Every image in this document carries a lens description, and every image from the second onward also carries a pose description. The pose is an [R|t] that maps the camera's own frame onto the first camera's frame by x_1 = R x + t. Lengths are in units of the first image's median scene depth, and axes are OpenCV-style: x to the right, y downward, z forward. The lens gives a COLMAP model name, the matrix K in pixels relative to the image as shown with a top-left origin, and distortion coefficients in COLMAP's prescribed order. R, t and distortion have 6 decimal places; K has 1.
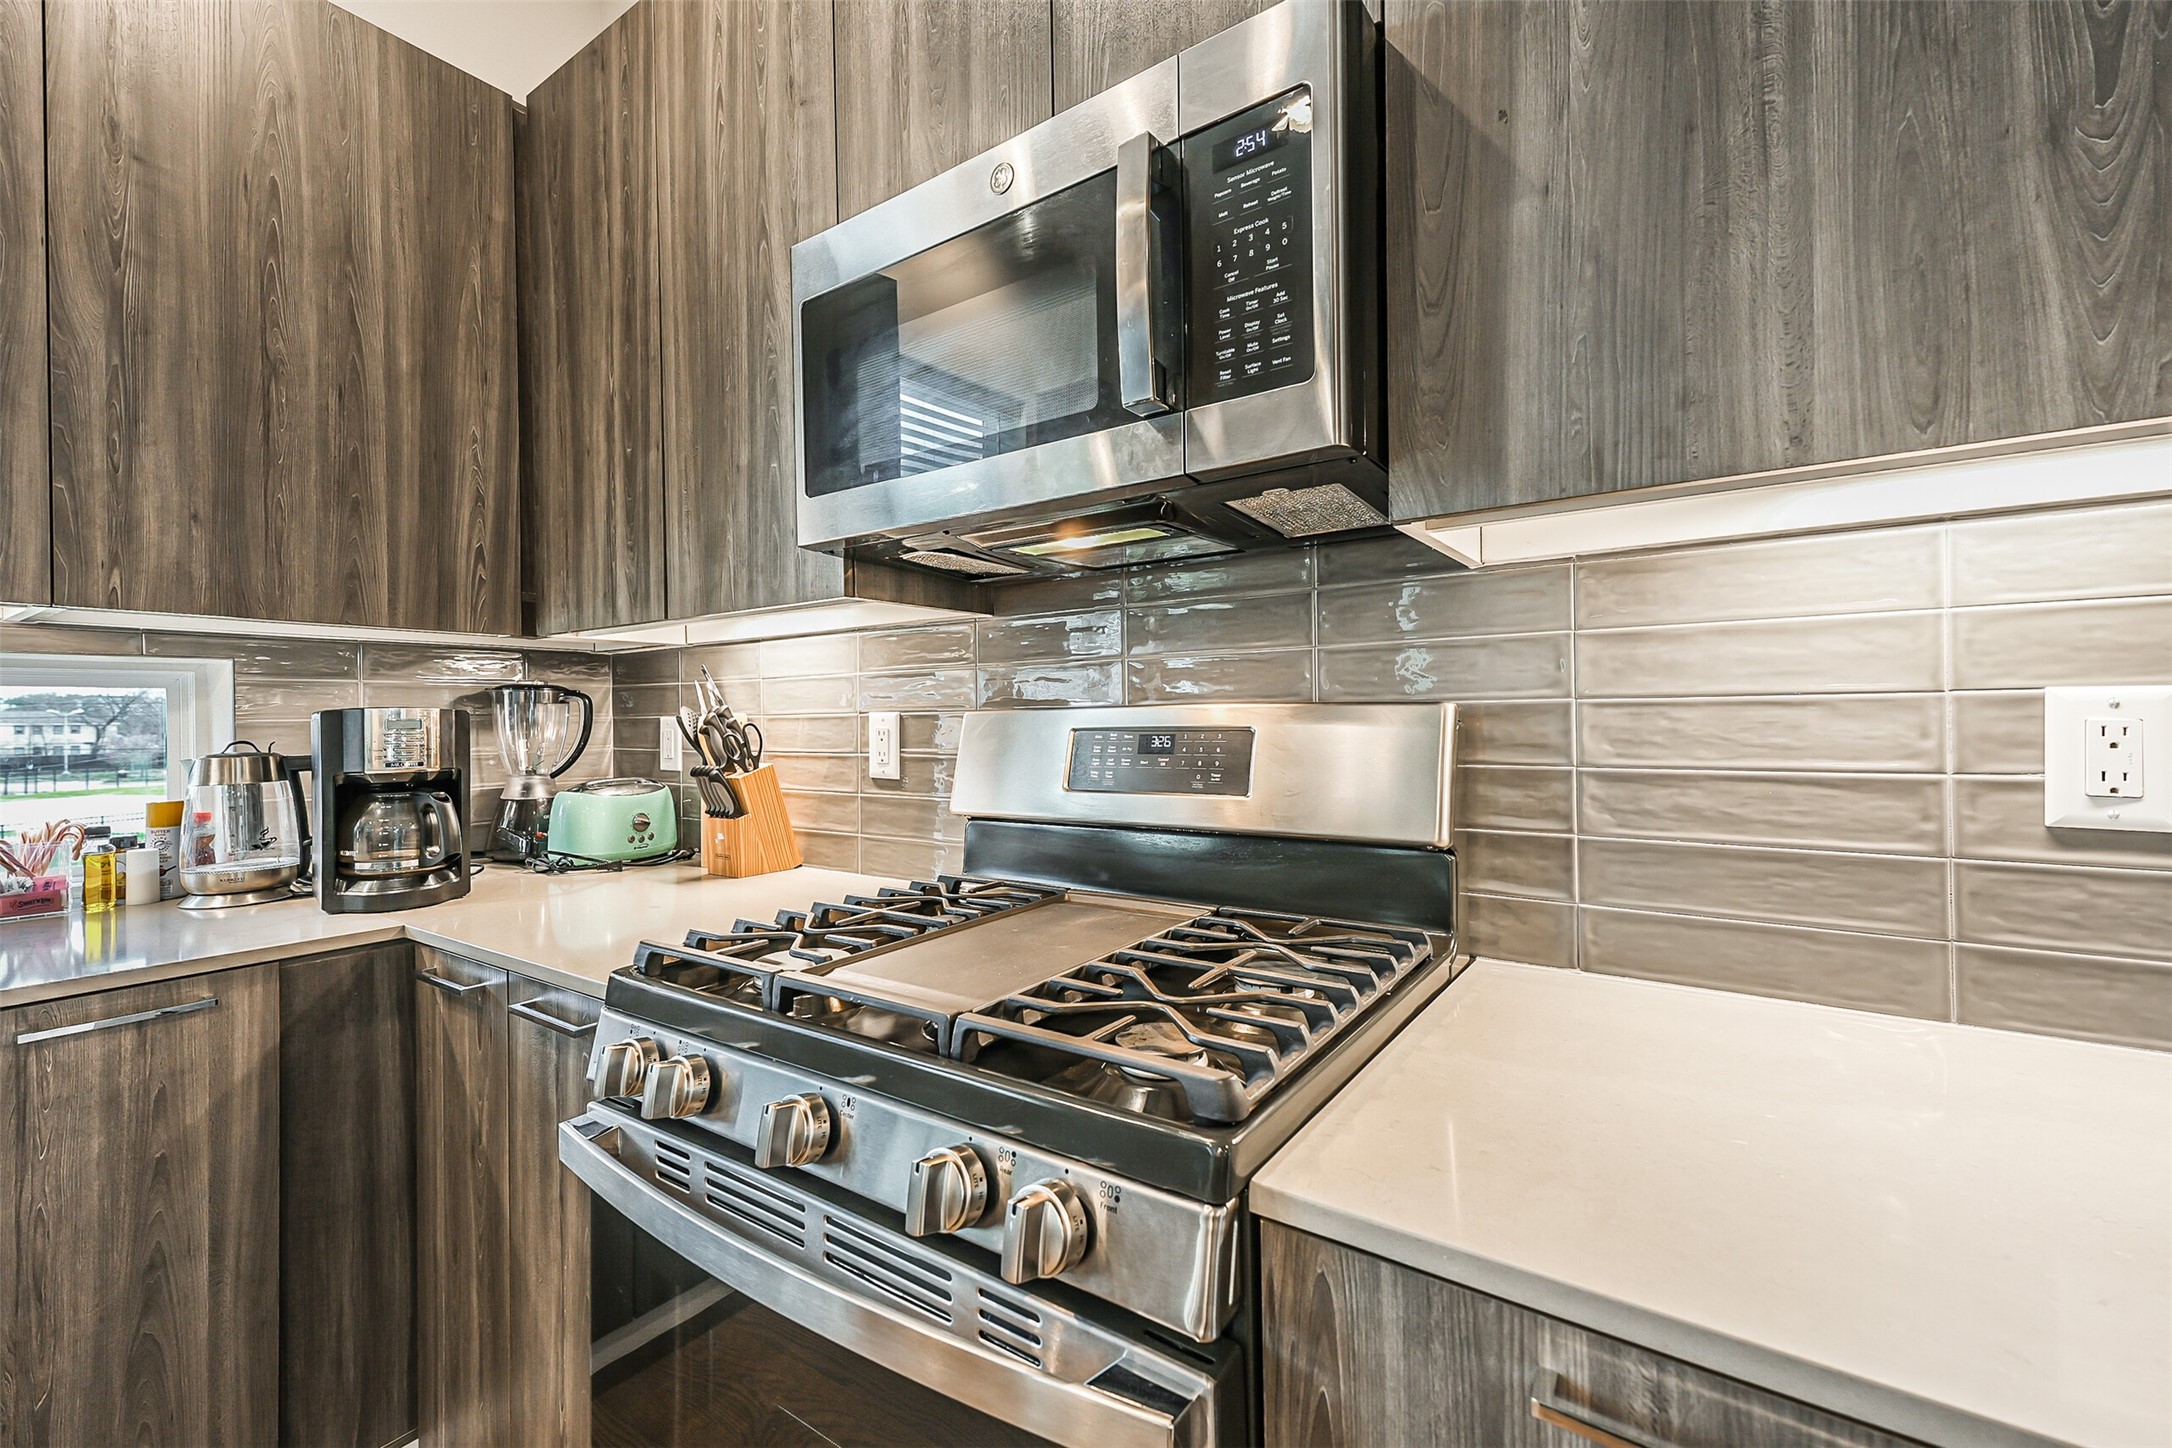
lens RADIAL K [[878.2, 0, 1097.0], [0, 878.2, 719.1], [0, 0, 1]] dist [0.020584, -0.004225]
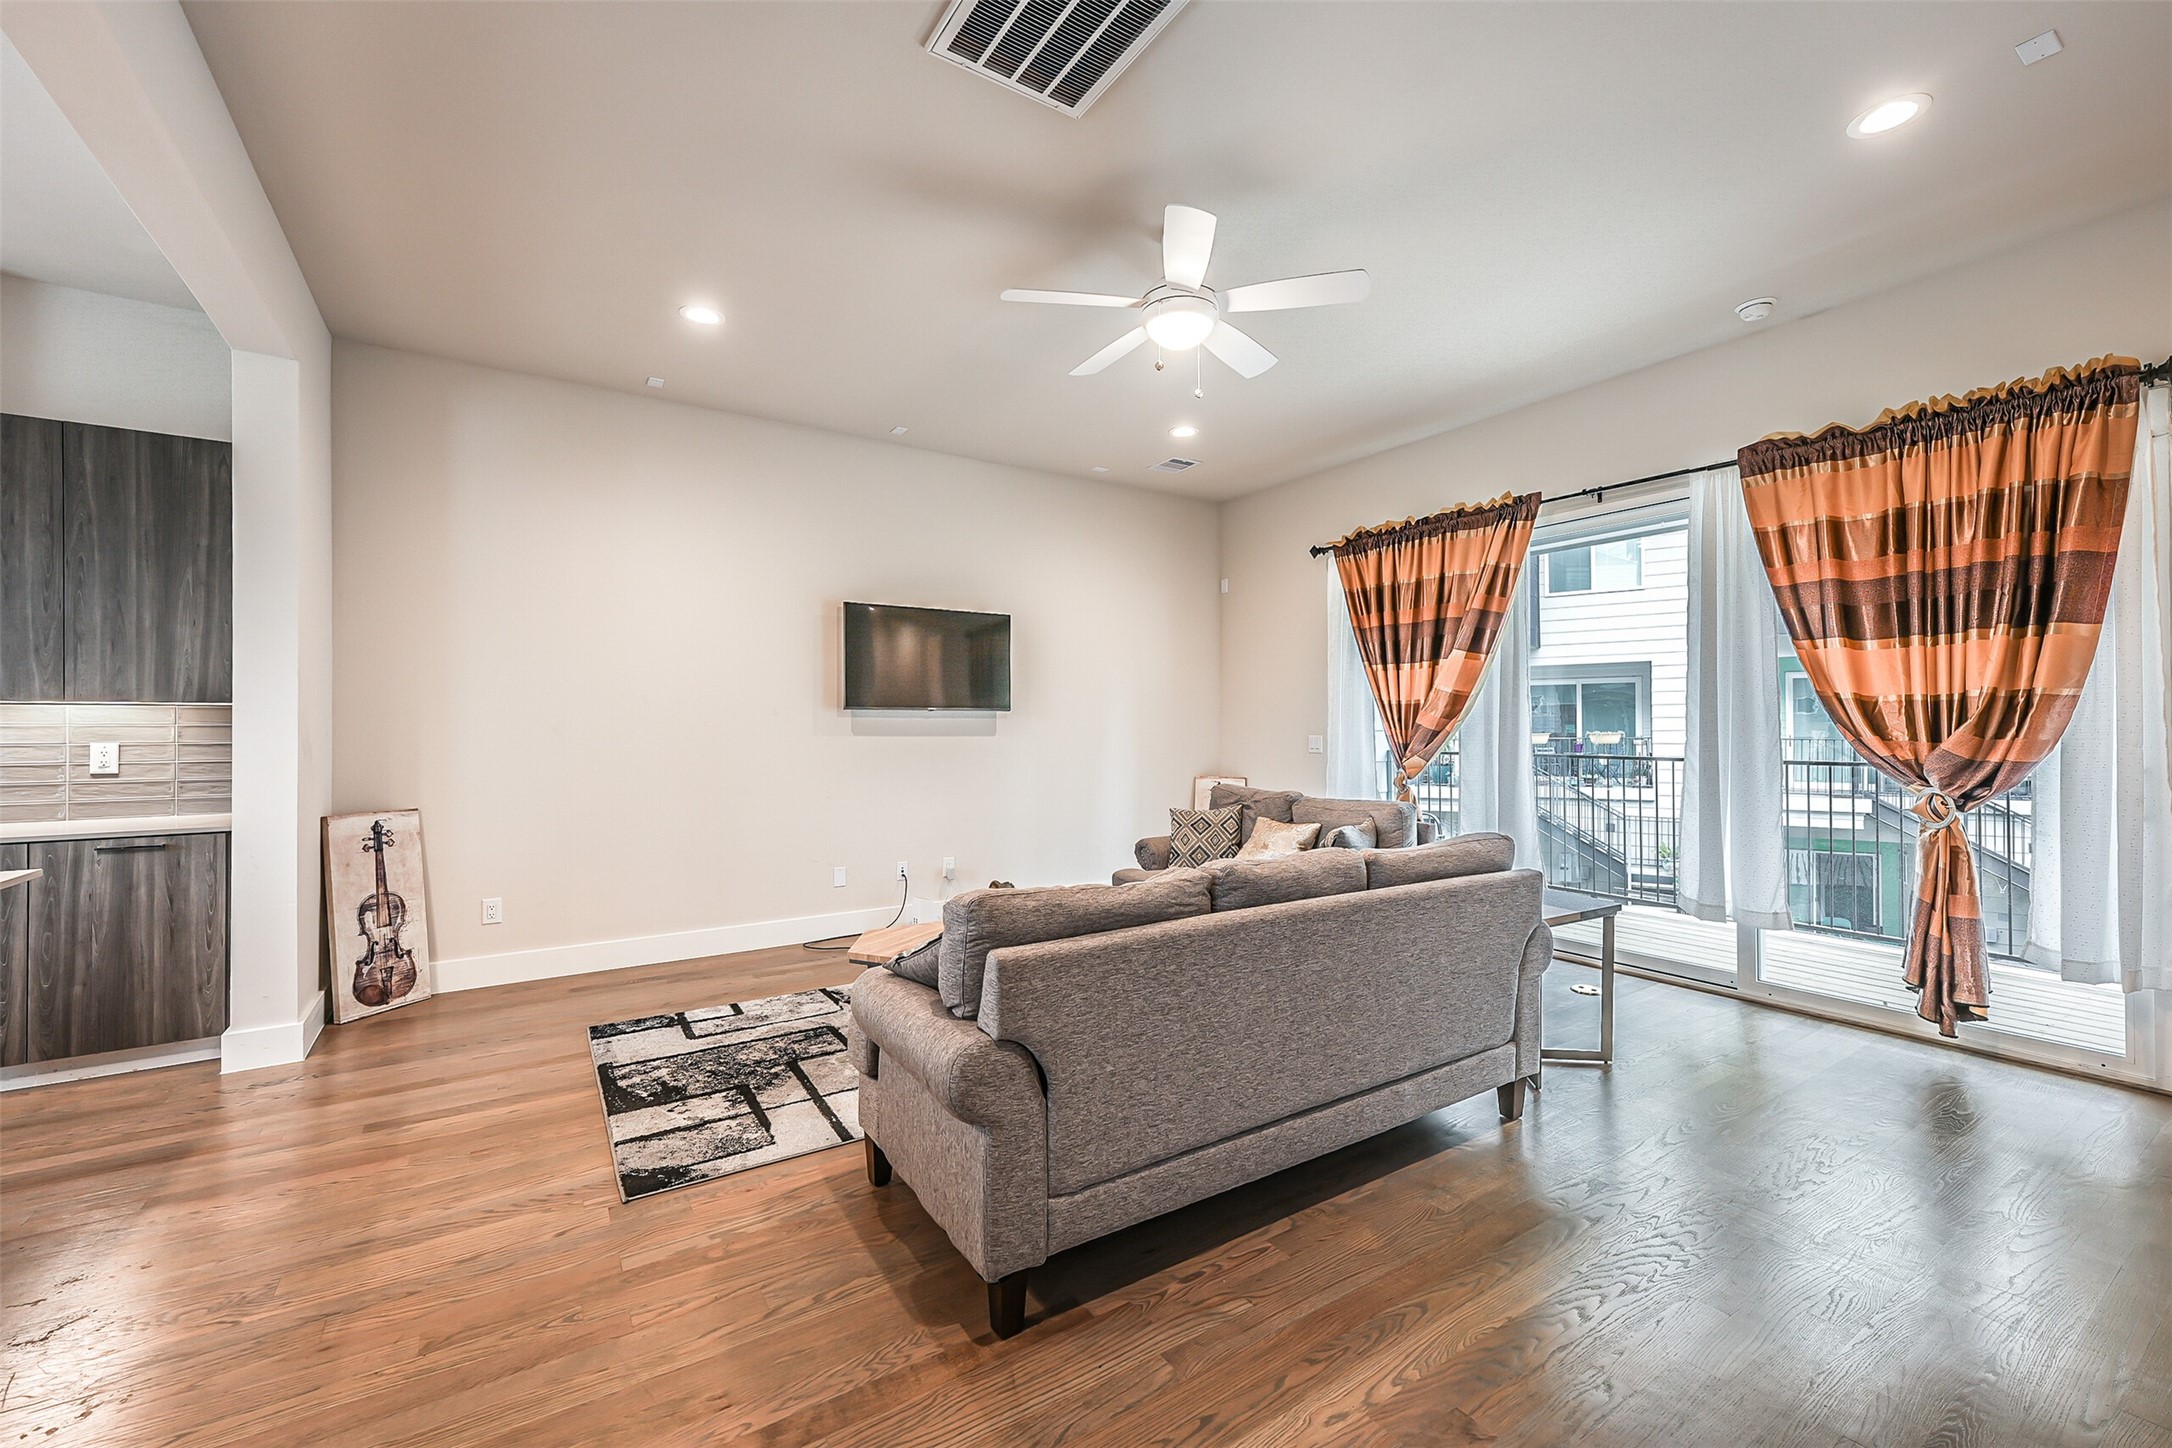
lens RADIAL K [[878.2, 0, 1097.0], [0, 878.2, 719.1], [0, 0, 1]] dist [0.020584, -0.004225]
pose [[0.368597, 0.016601, 0.929441, -0.769449], [-0.001543, 0.999850, -0.017247, -0.051826], [-0.929588, 0.004923, 0.368567, -3.246579]]
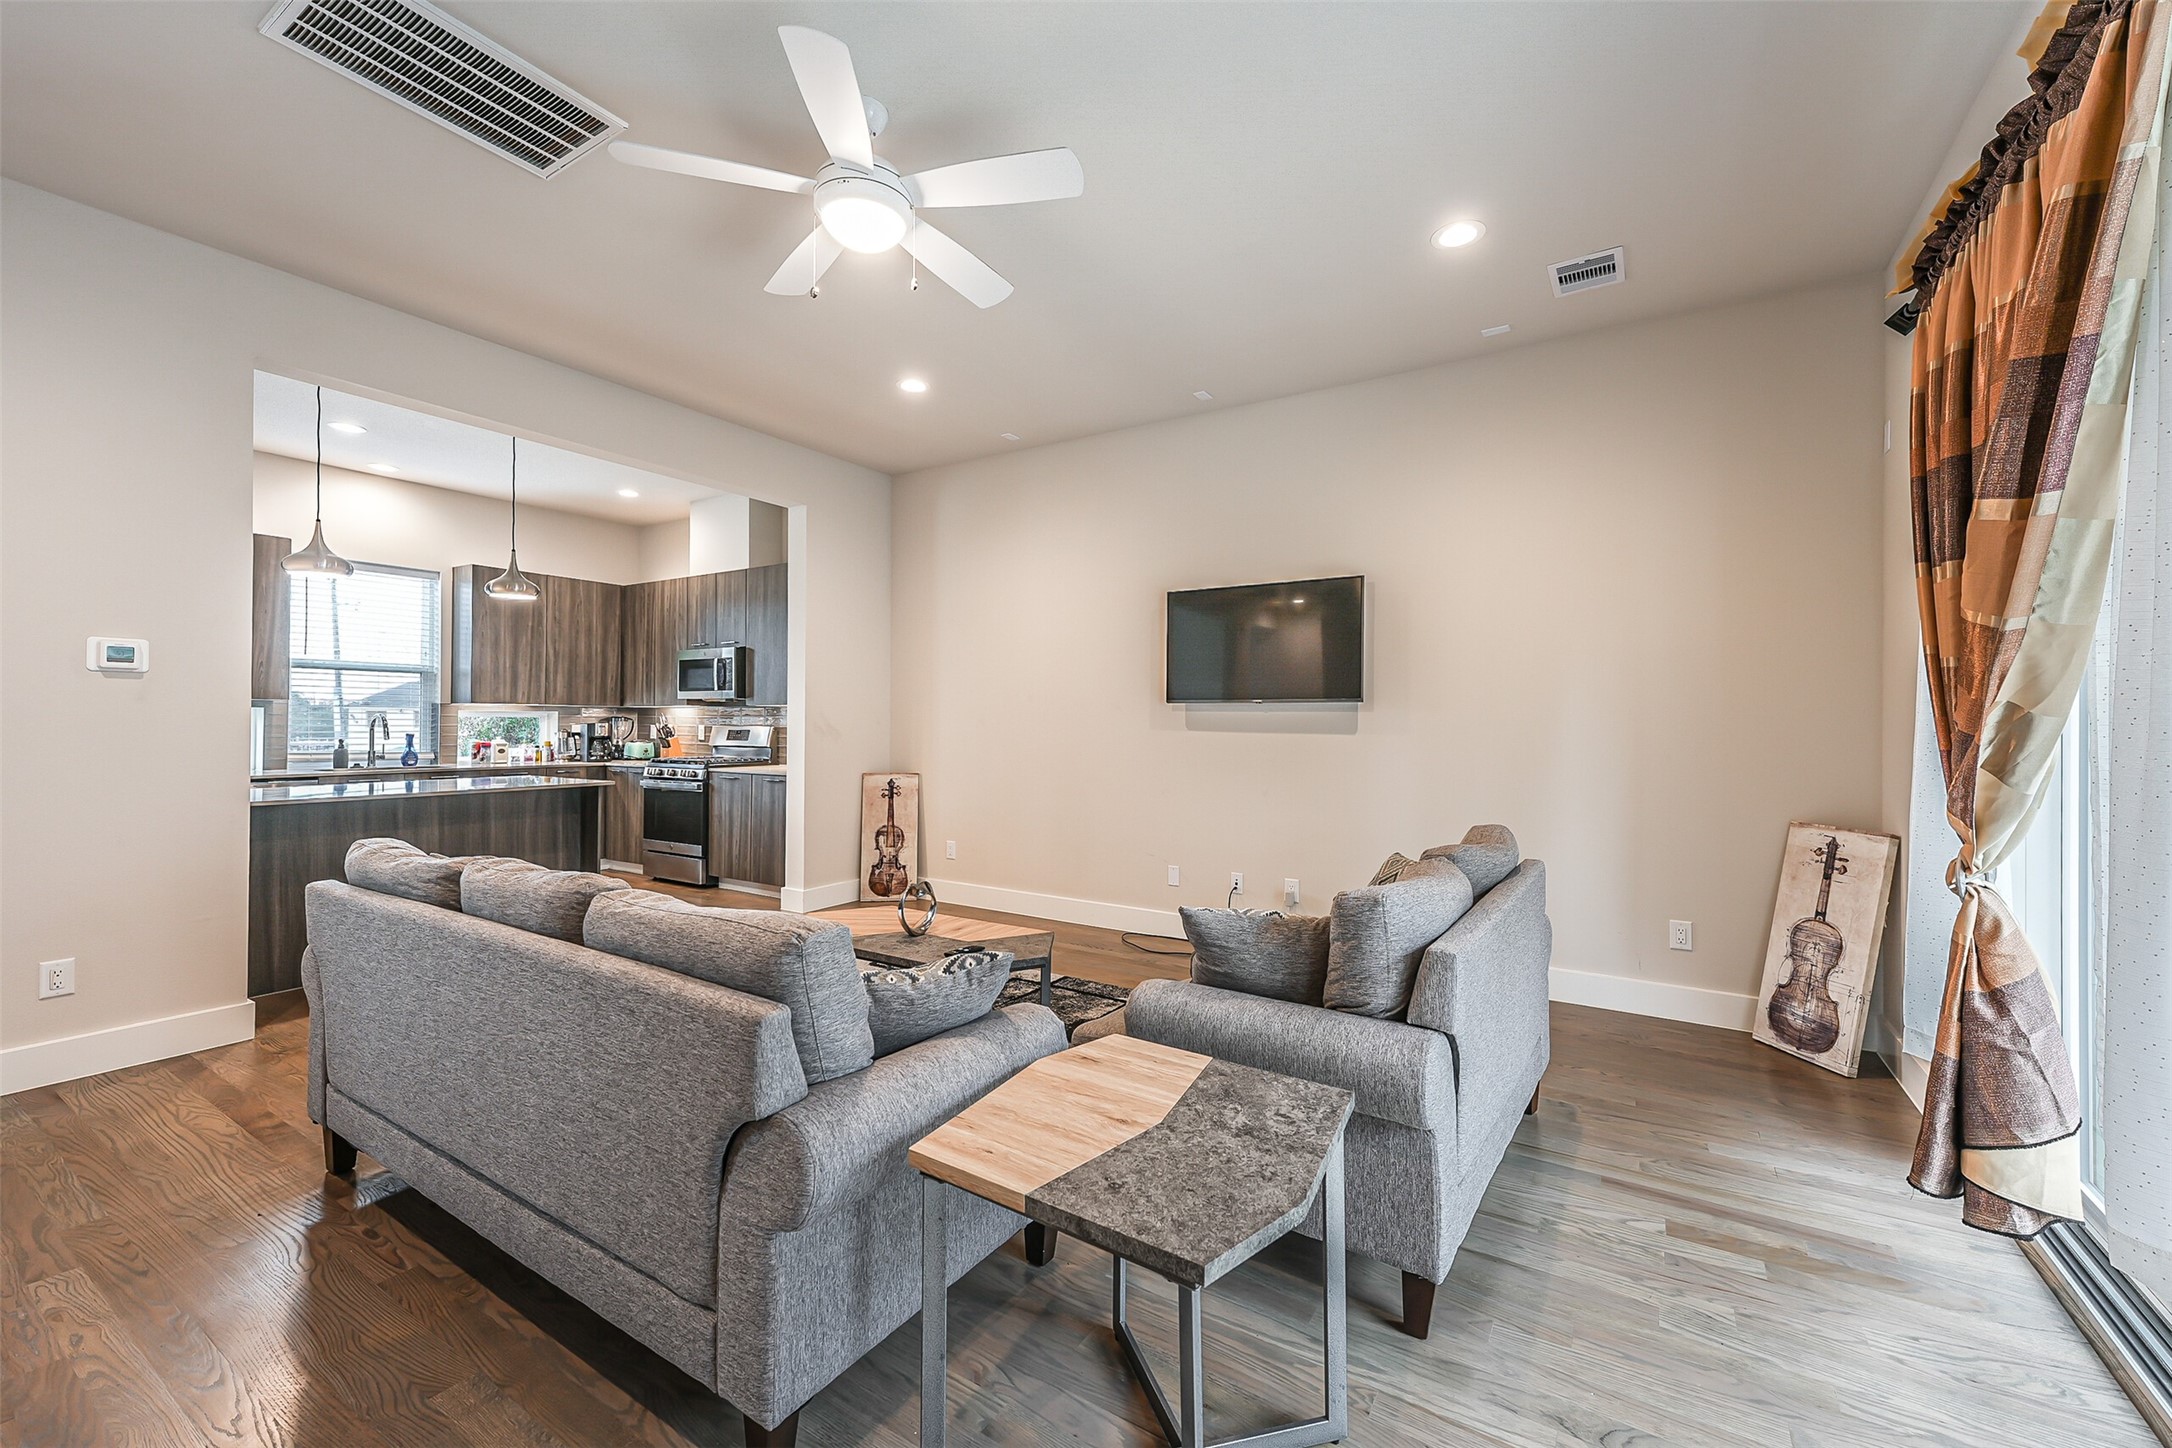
lens RADIAL K [[878.2, 0, 1097.0], [0, 878.2, 719.1], [0, 0, 1]] dist [0.020584, -0.004225]
pose [[0.999258, 0.017463, 0.034335, 2.060314], [-0.017324, 0.999840, -0.004349, -0.069177], [-0.034405, 0.003751, 0.999401, -4.552419]]
